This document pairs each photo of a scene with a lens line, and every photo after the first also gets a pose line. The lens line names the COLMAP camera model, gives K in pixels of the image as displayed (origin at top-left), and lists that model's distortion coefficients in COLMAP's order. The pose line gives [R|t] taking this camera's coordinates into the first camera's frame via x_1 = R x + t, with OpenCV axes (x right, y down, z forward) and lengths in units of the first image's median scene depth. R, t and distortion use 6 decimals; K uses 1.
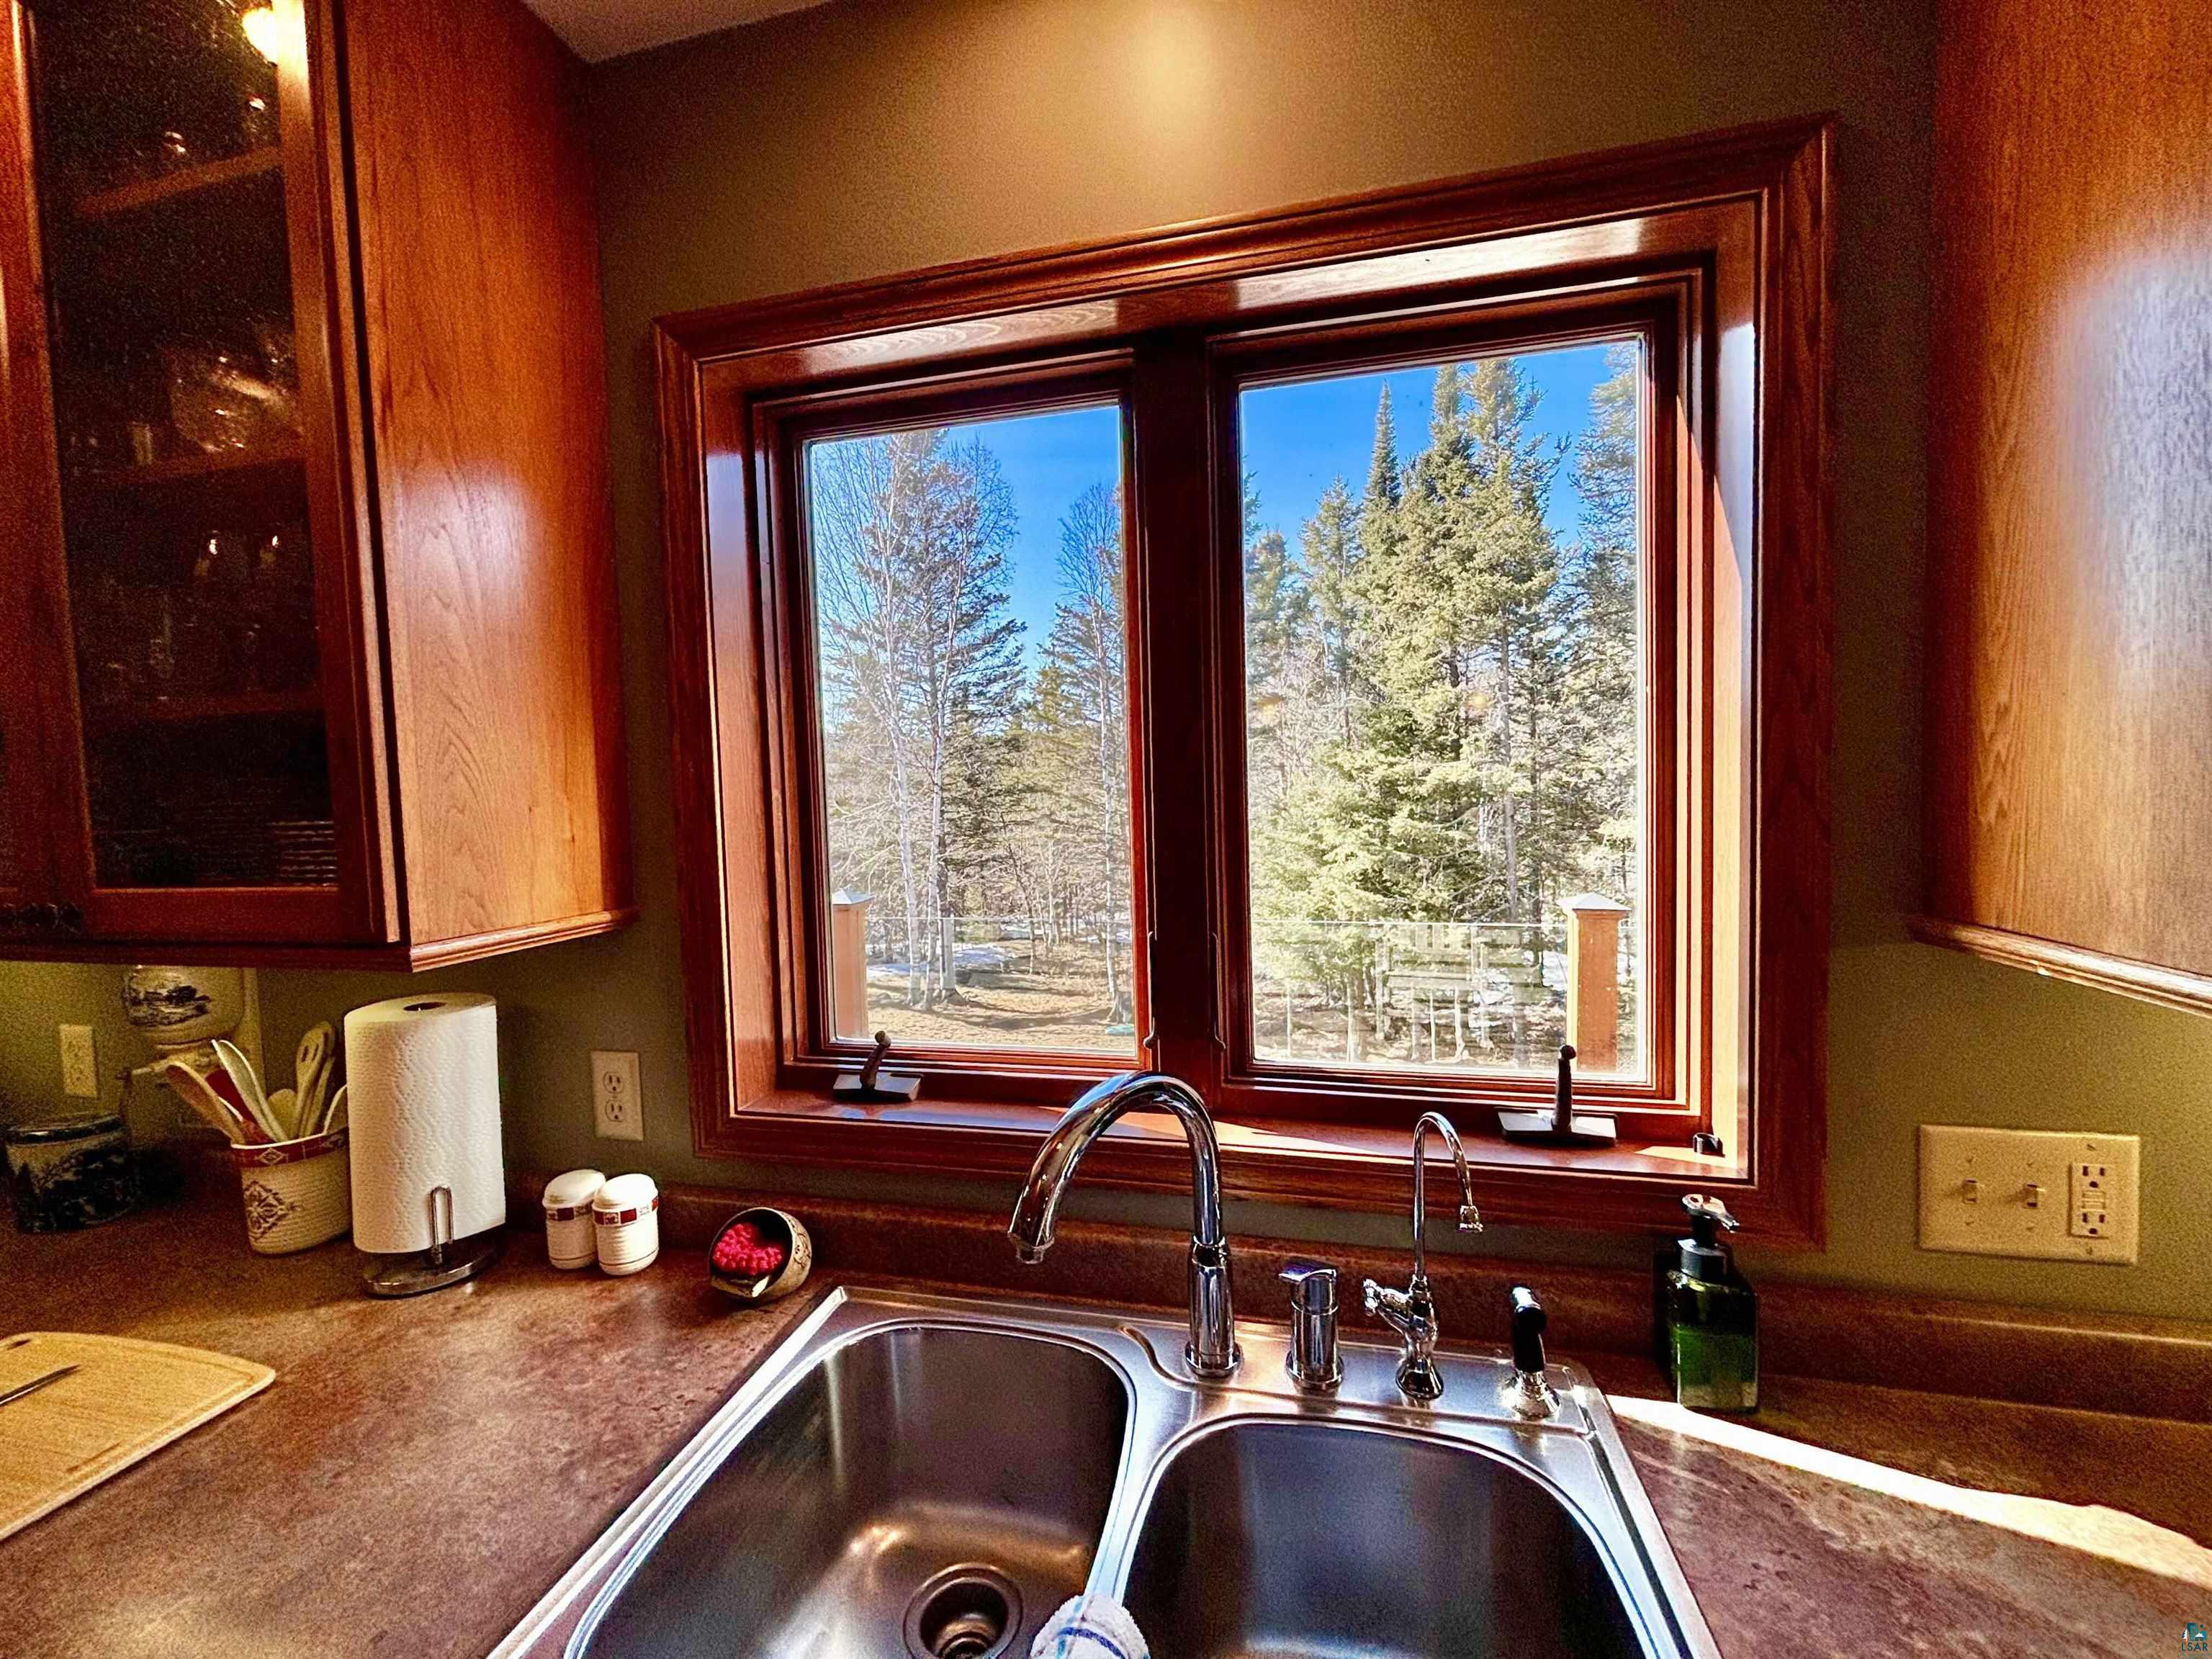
lens RADIAL K [[896.0, 0, 1104.9], [0, 896.0, 834.7], [0, 0, 1]] dist [0.008378, 0.000464]
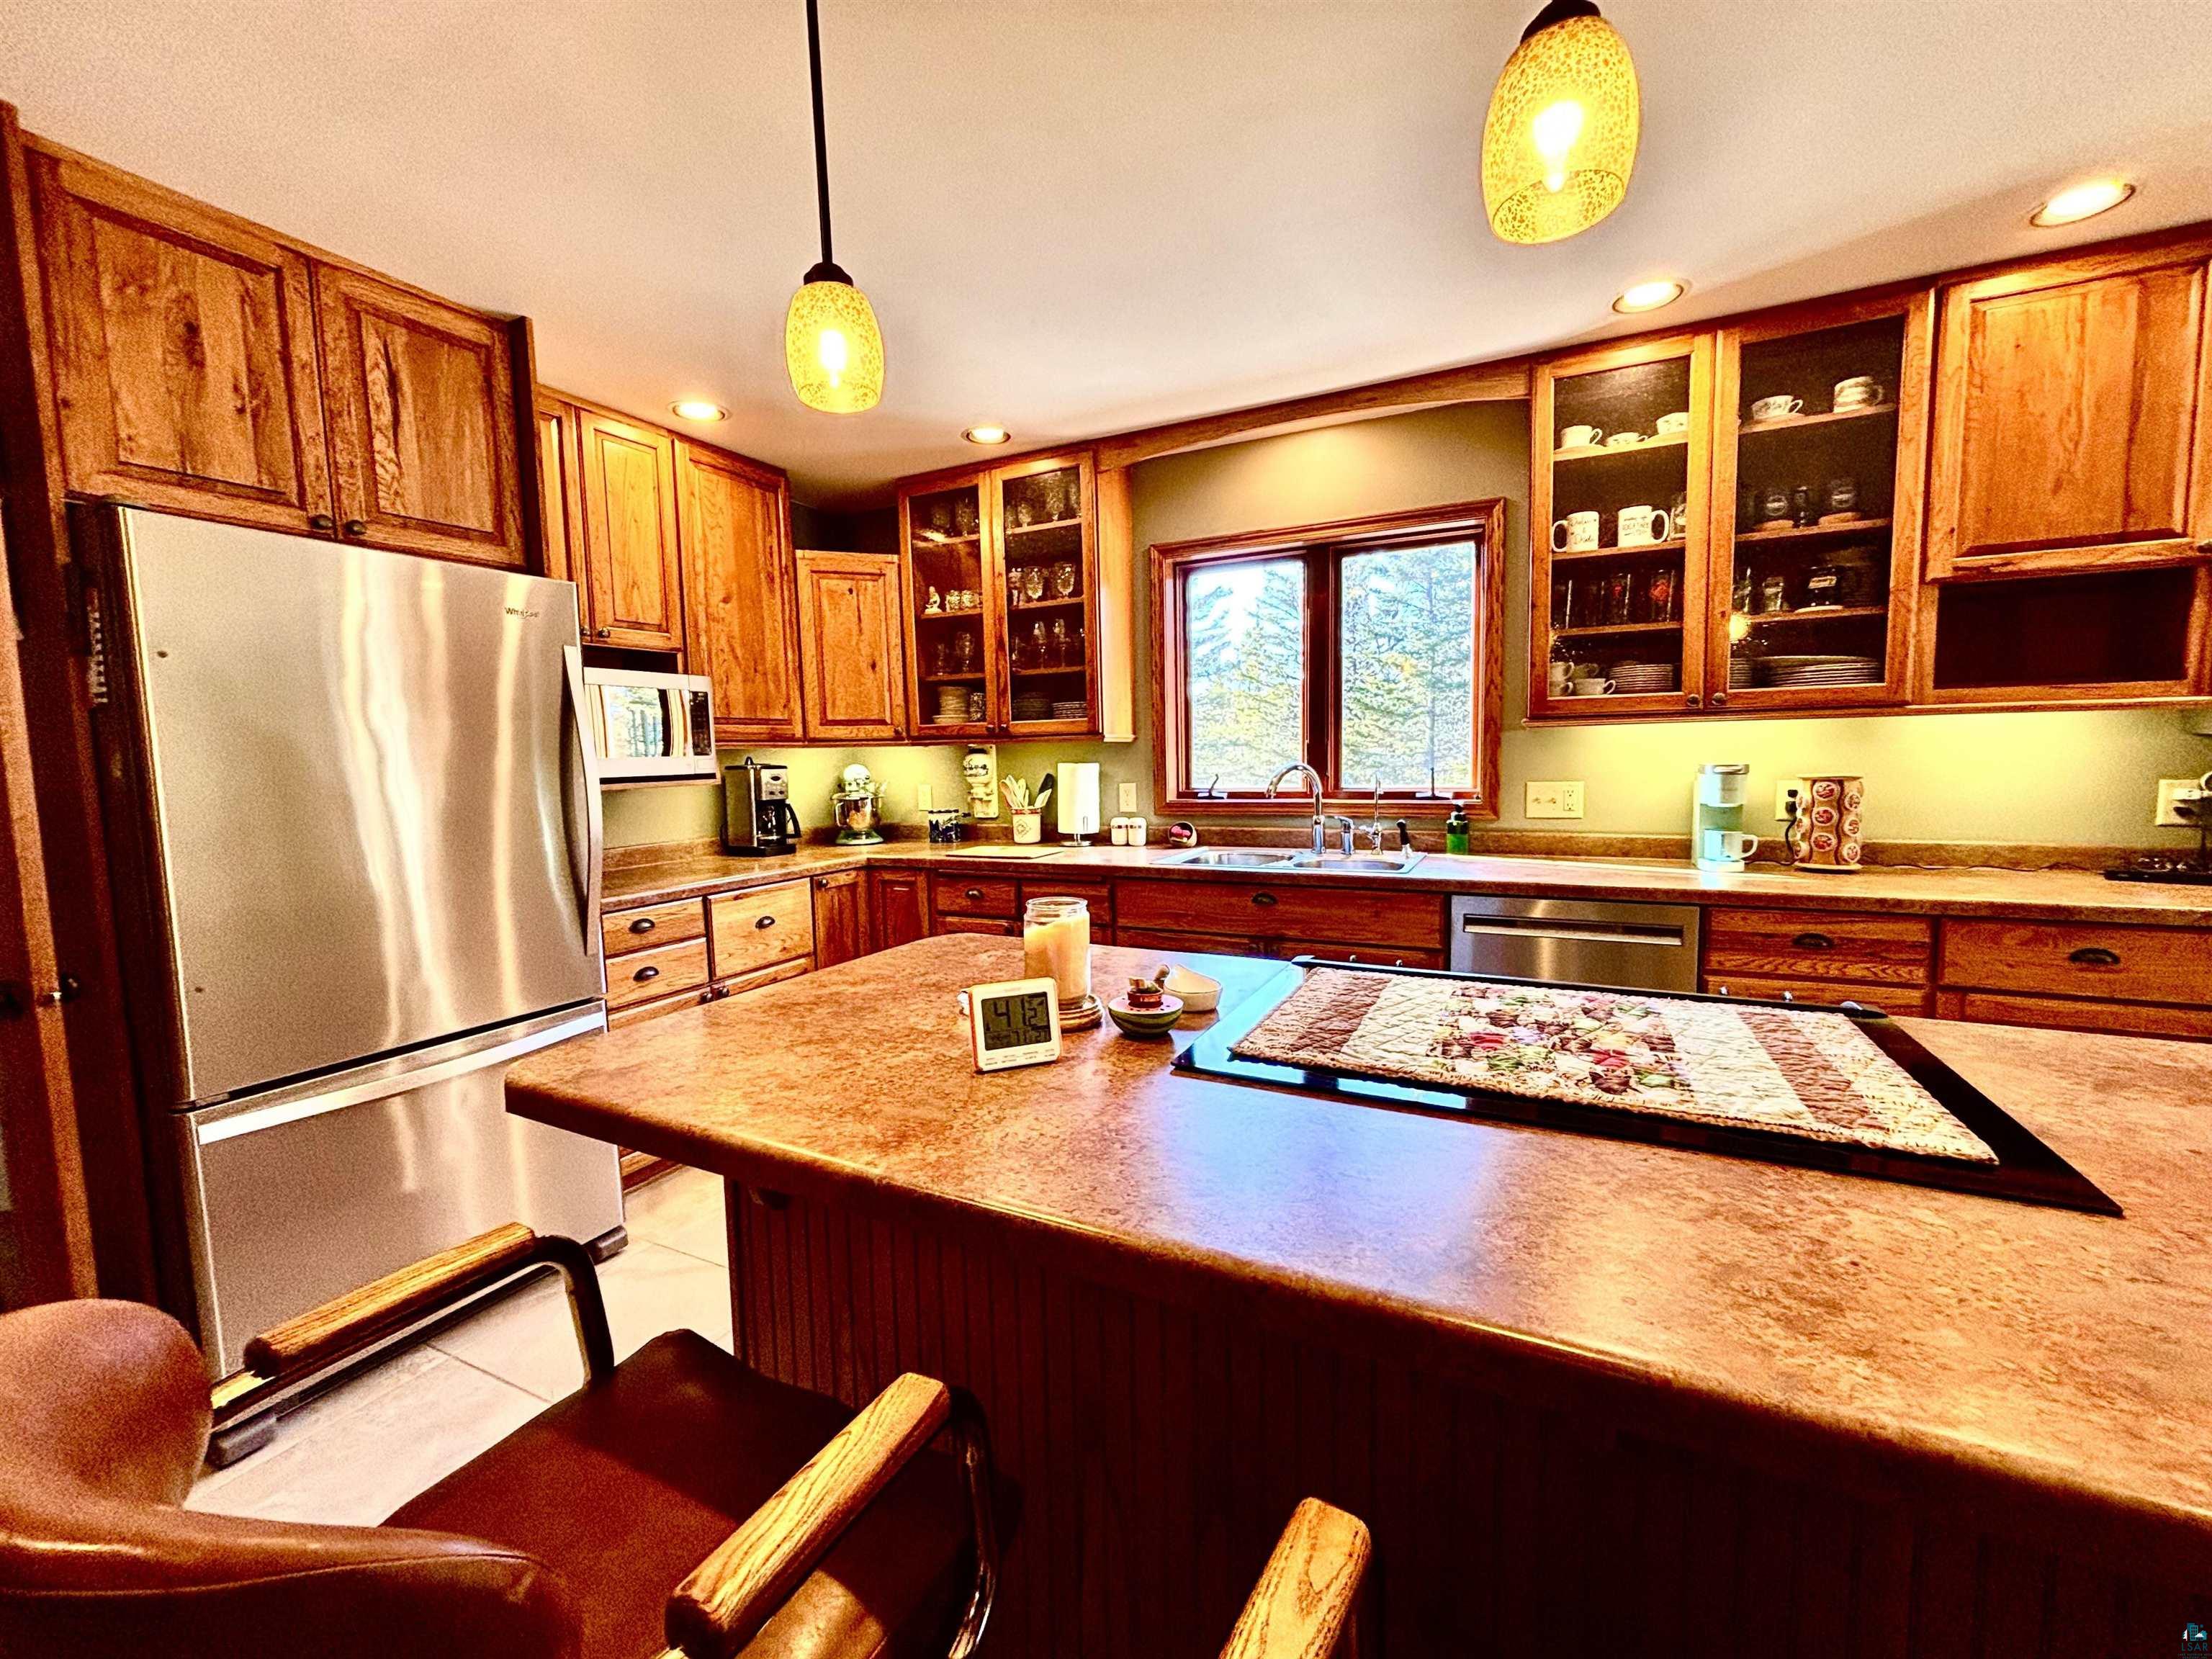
lens RADIAL K [[896.0, 0, 1105.1], [0, 896.0, 834.4], [0, 0, 1]] dist [0.008378, 0.000464]
pose [[0.976119, 0.024071, -0.215899, 0.042476], [-0.014738, 0.998890, 0.044734, 0.298306], [0.216736, -0.040484, 0.975390, -2.110049]]
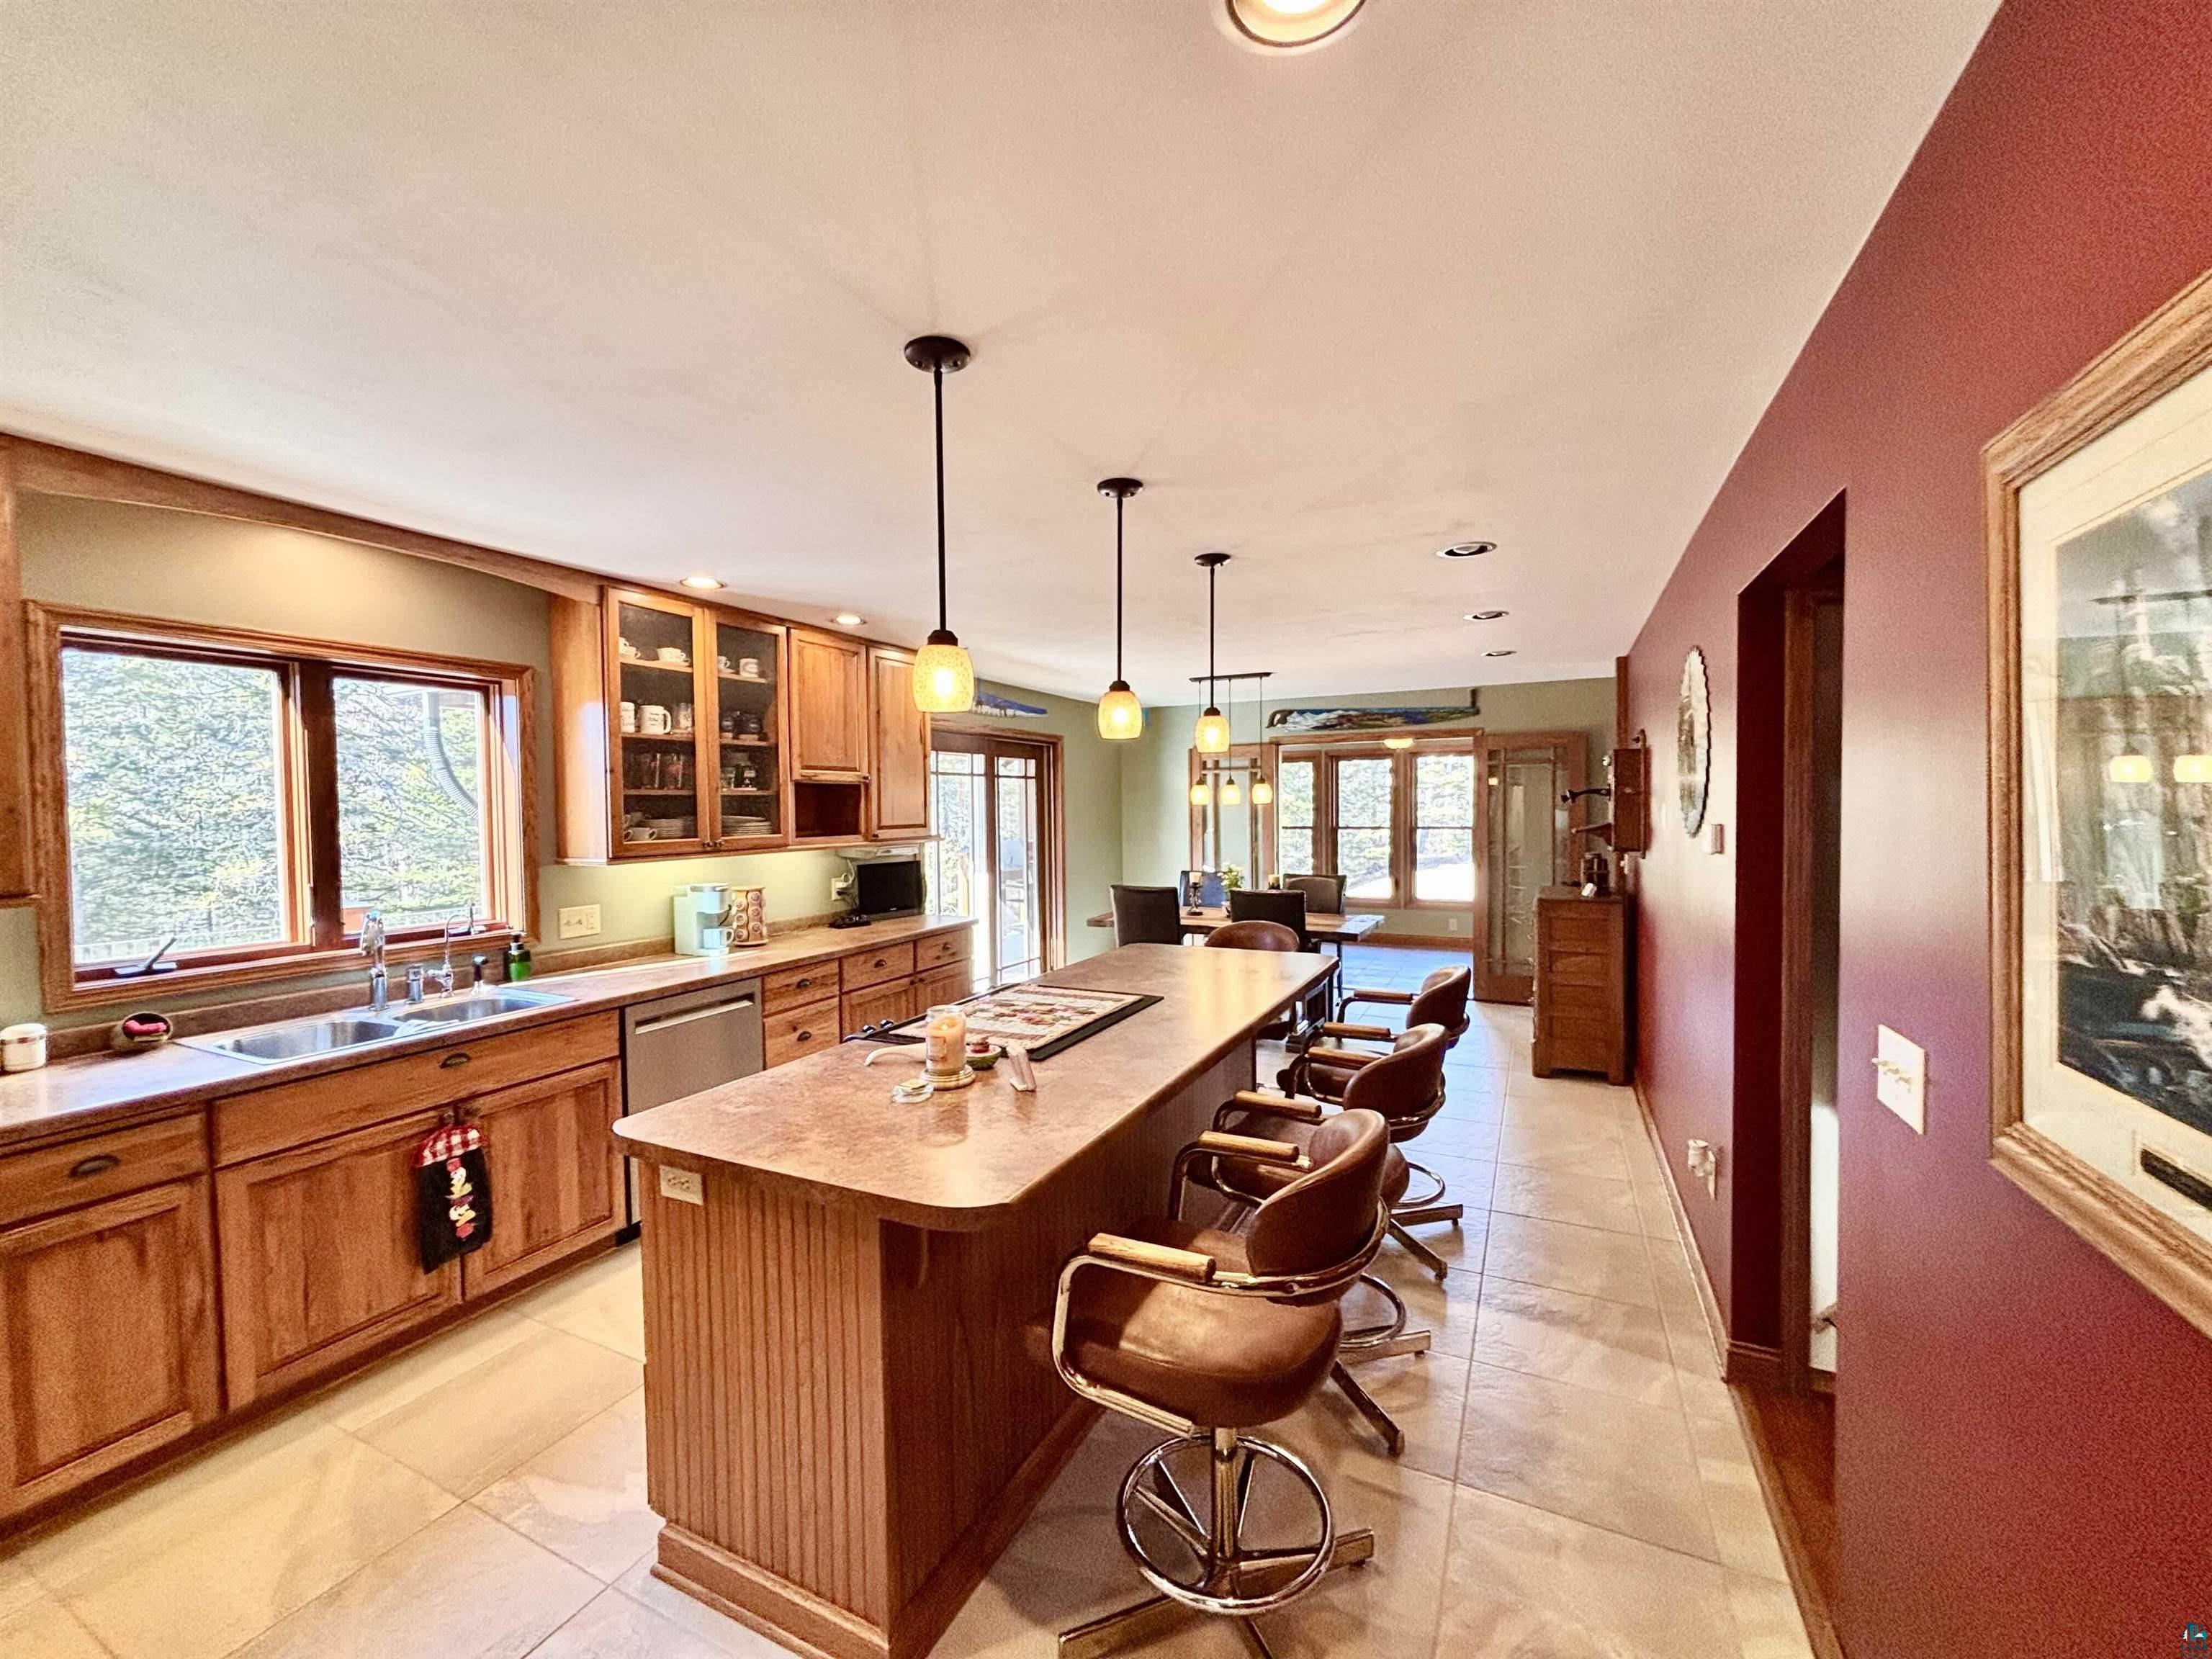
lens RADIAL K [[896.0, 0, 1092.9], [0, 896.0, 831.5], [0, 0, 1]] dist [0.008378, 0.000464]
pose [[0.227375, -0.004763, 0.973796, -1.919489], [0.060498, 0.998126, -0.009244, 0.117982], [-0.971926, 0.061015, 0.227237, -1.756252]]
